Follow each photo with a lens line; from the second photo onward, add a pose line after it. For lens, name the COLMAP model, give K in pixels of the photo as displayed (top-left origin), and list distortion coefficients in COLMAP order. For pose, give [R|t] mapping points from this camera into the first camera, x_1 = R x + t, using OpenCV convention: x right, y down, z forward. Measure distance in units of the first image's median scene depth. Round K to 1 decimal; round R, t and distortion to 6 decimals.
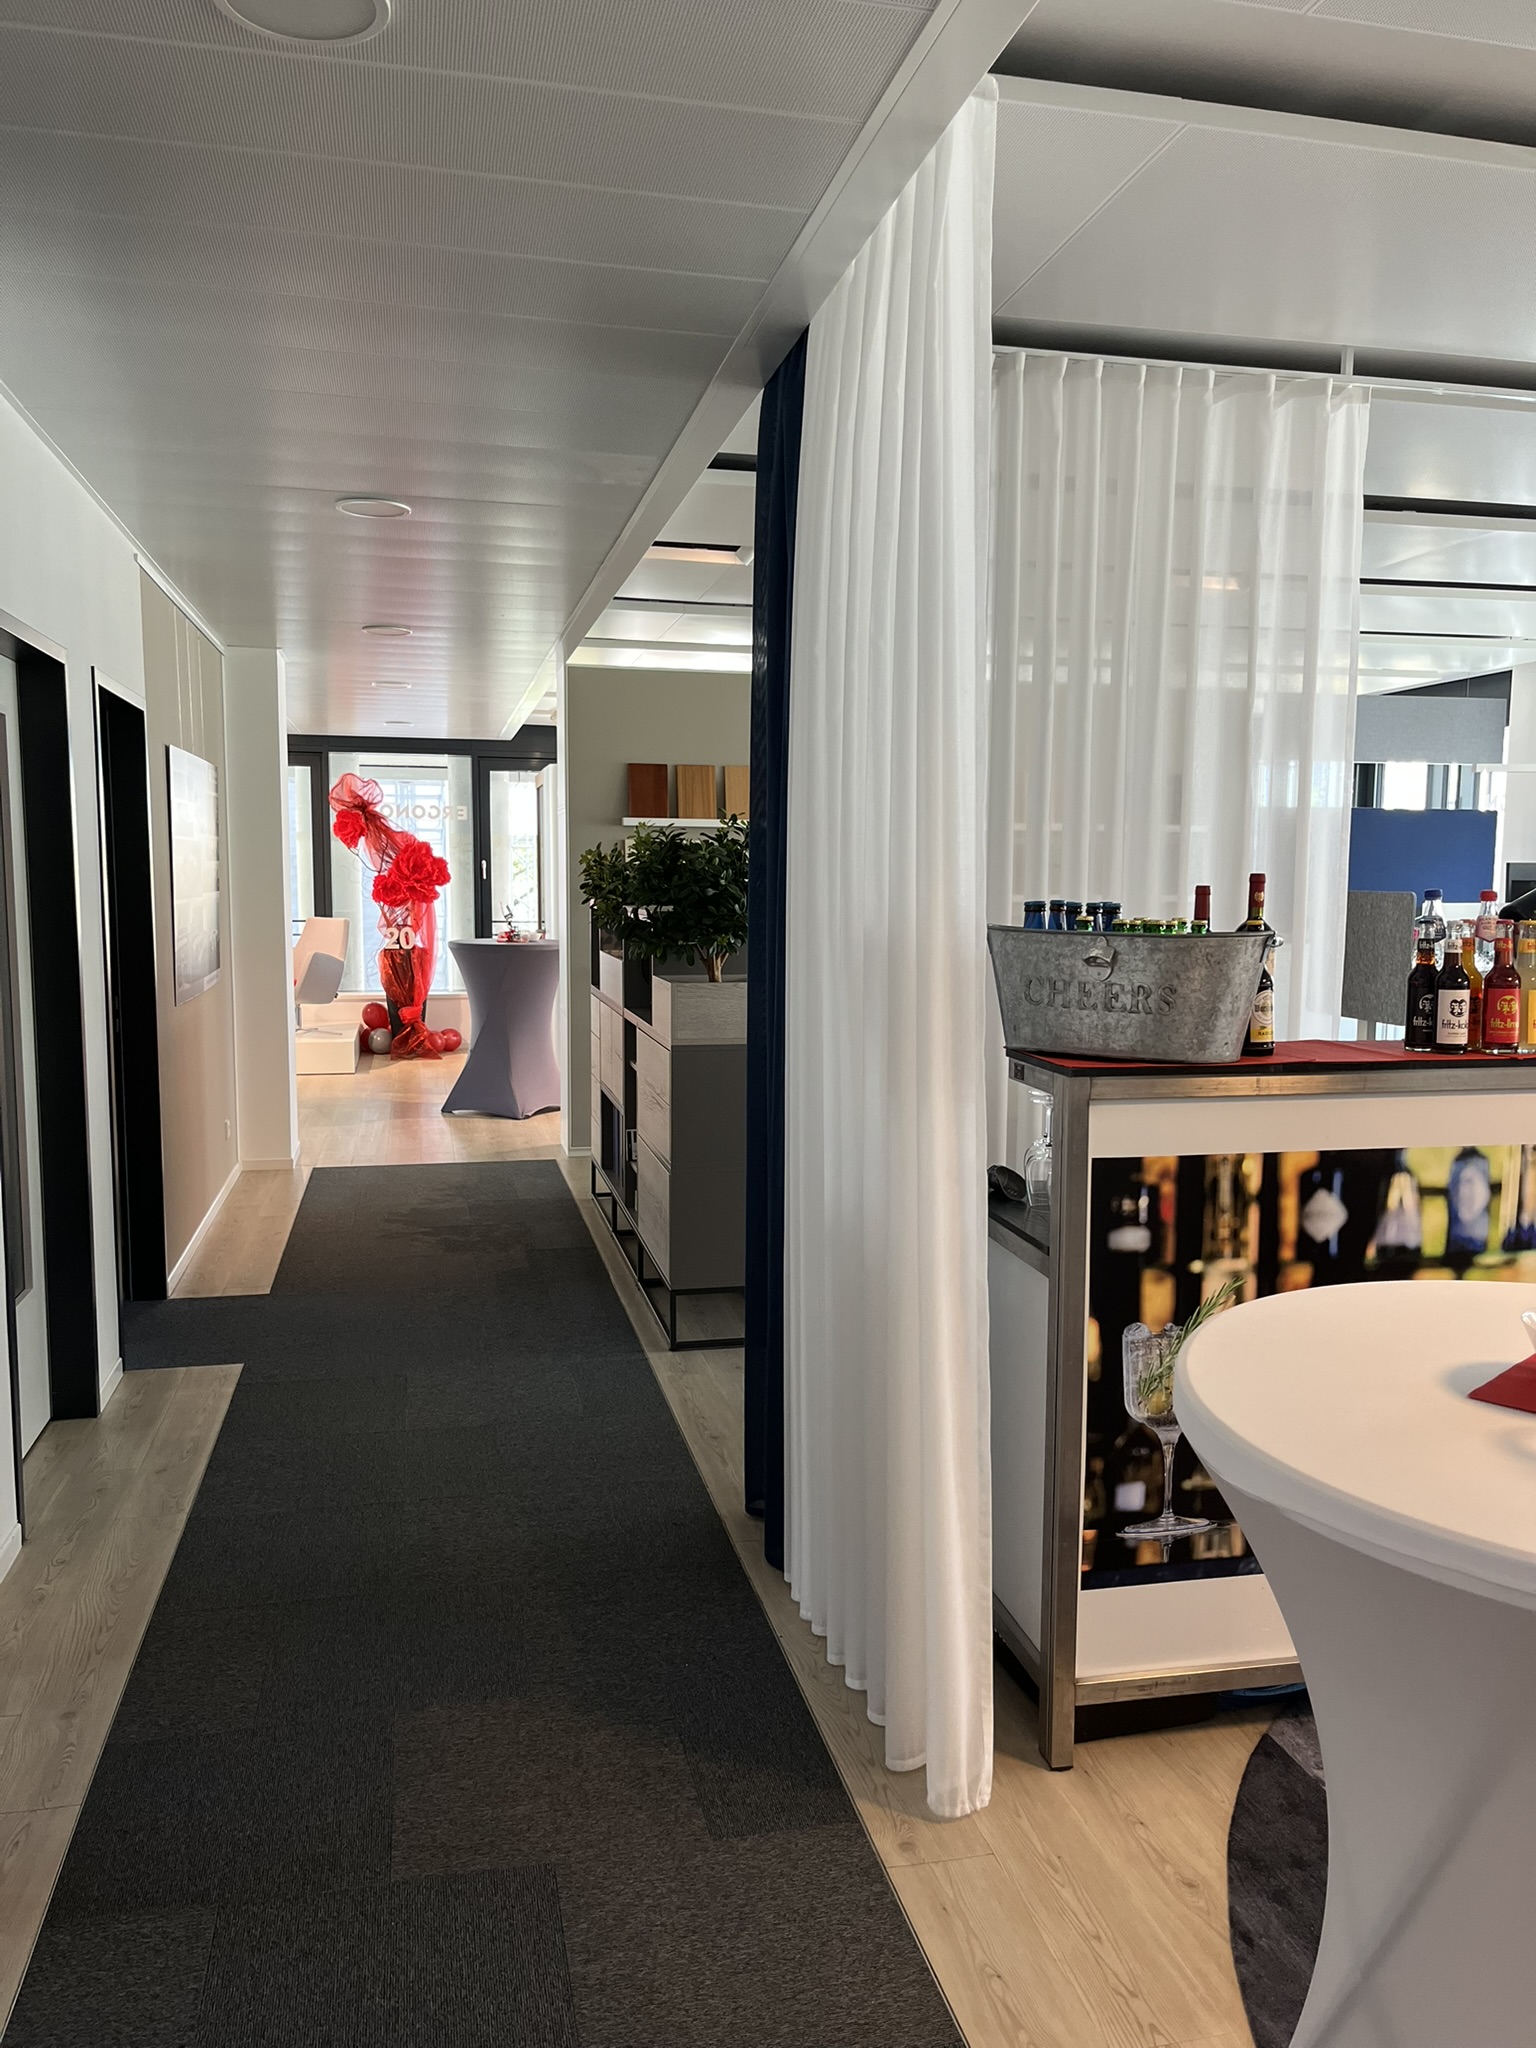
lens RADIAL K [[1552.3, 0, 768.0], [0, 1552.3, 1024.0], [0, 0, 1]] dist [0.005572, -0.005457]
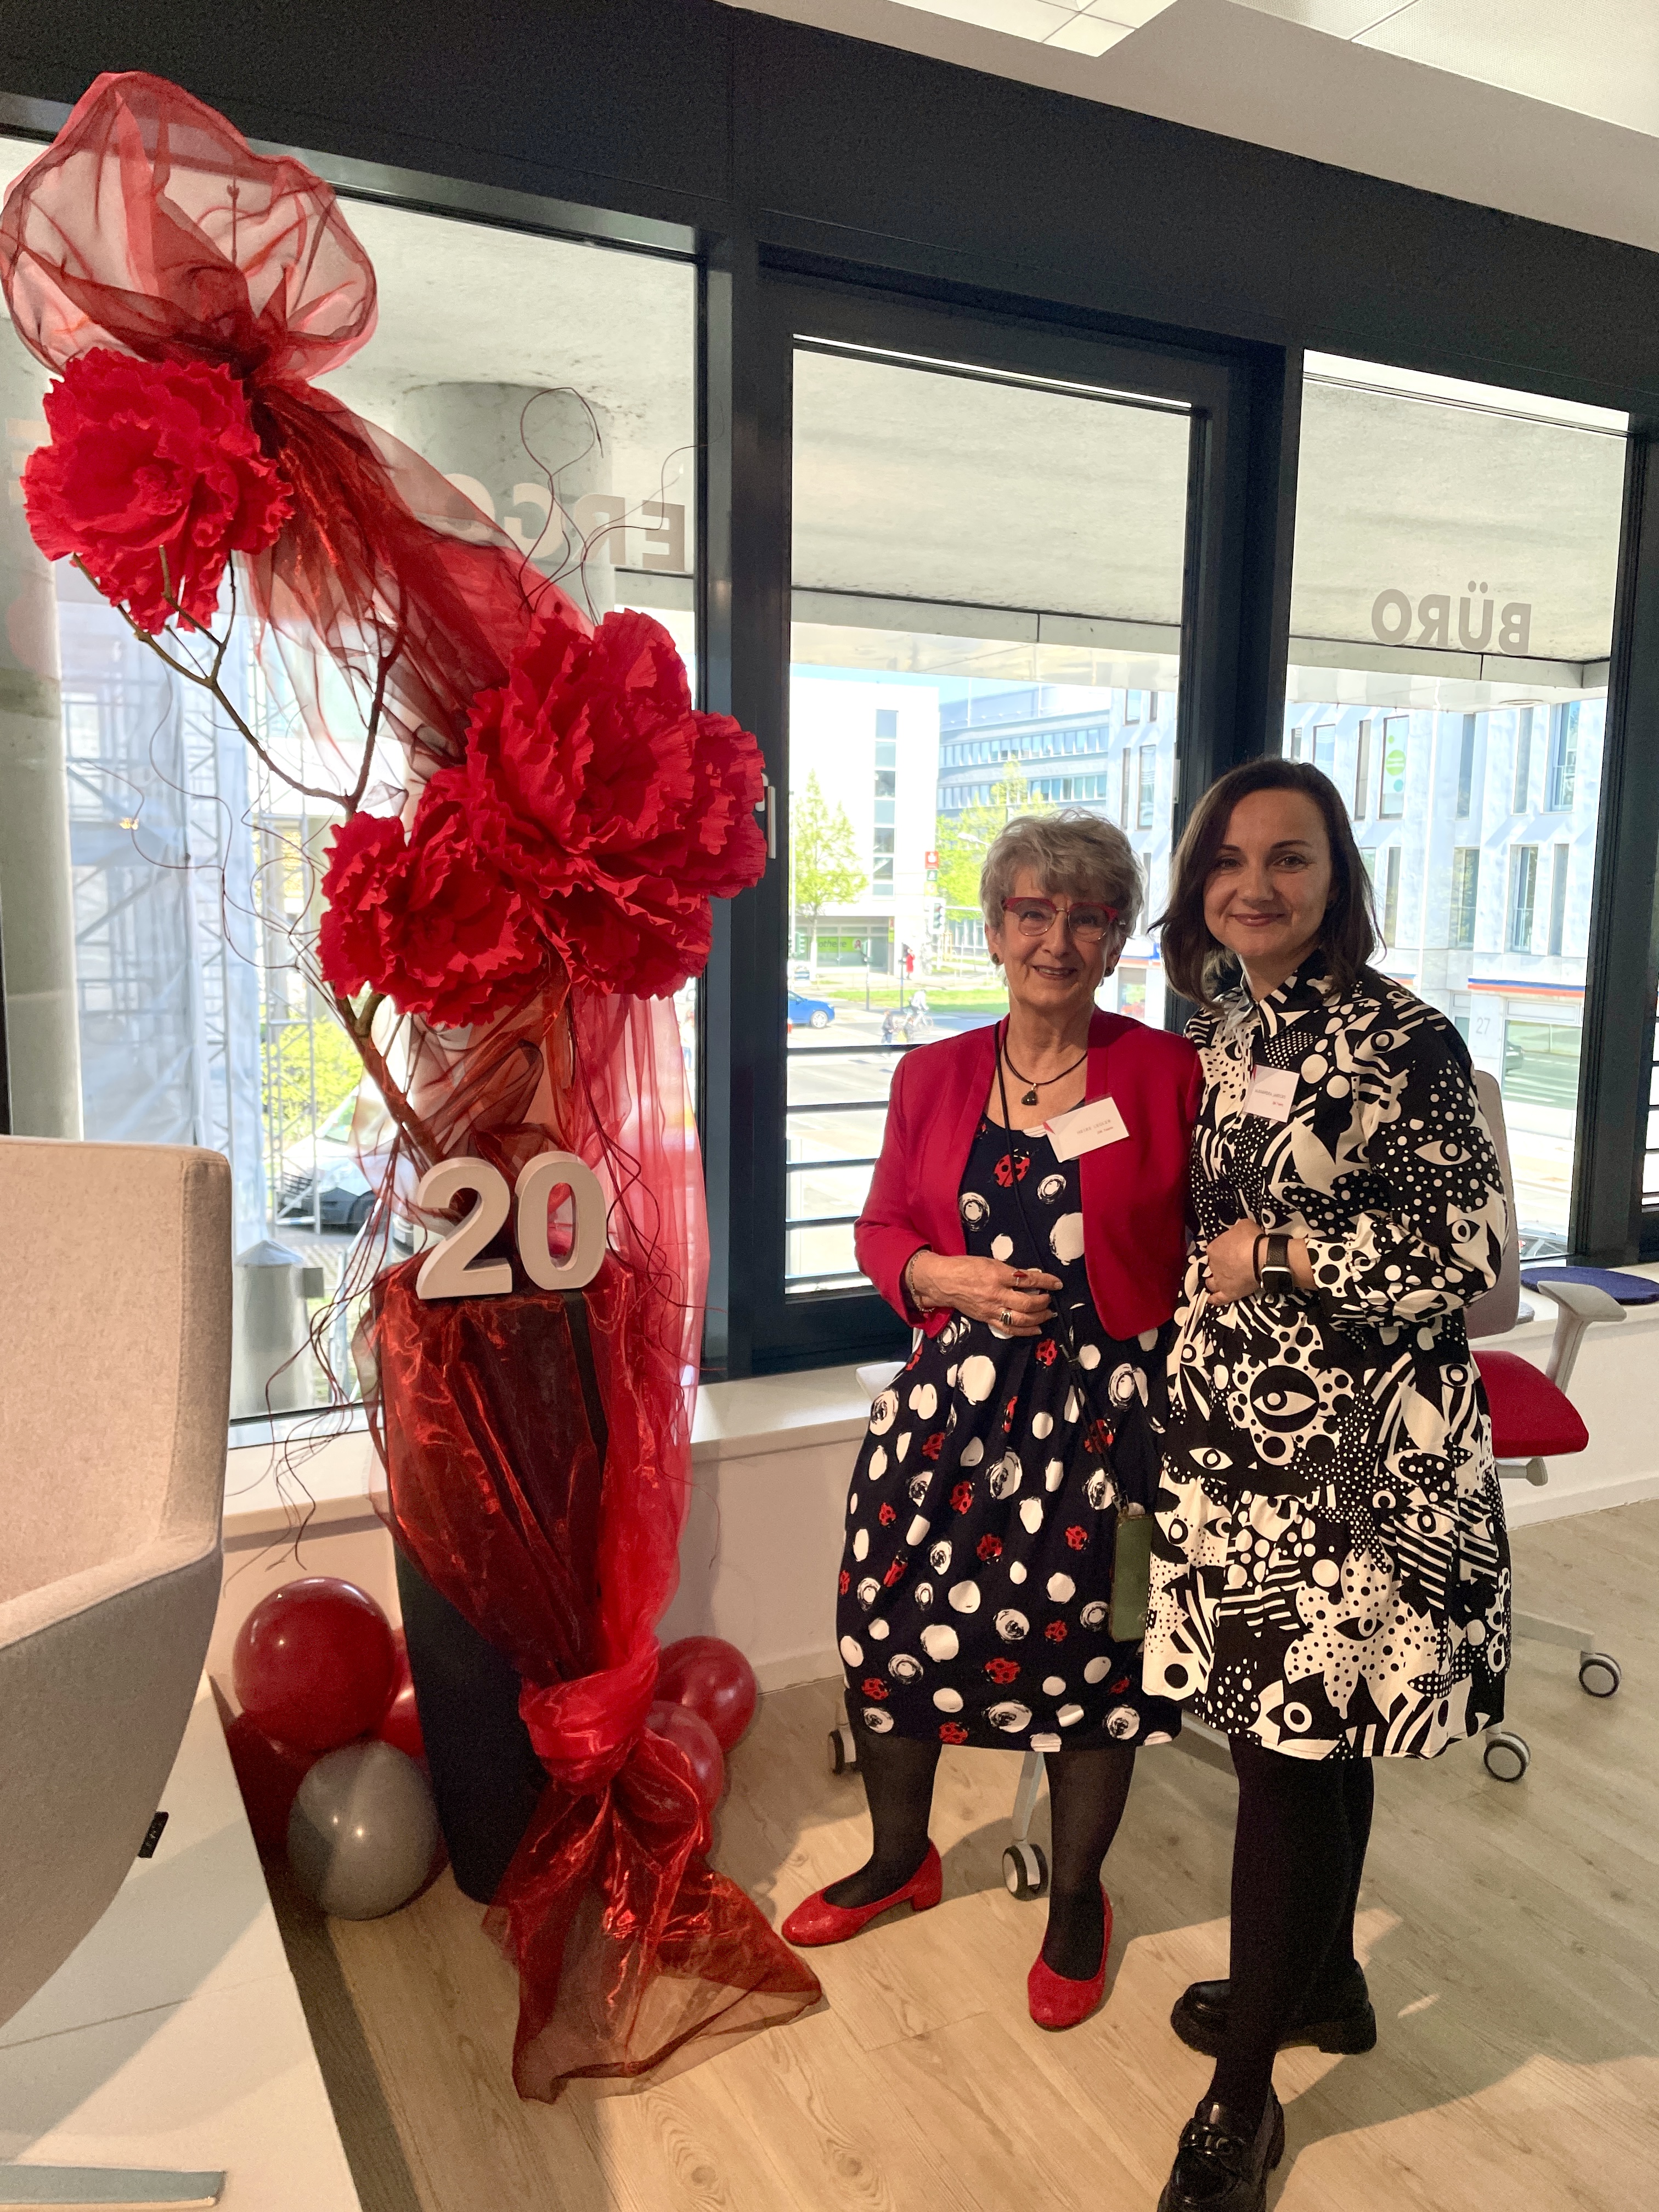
lens RADIAL K [[1725.2, 0, 829.5], [0, 1725.2, 1106.0], [0, 0, 1]] dist [0.099149, -0.134576]
pose [[0.972485, -0.022241, 0.231900, -1.009715], [0.012467, 0.998974, 0.043528, -0.305175], [-0.232630, -0.039439, 0.971765, 3.367341]]
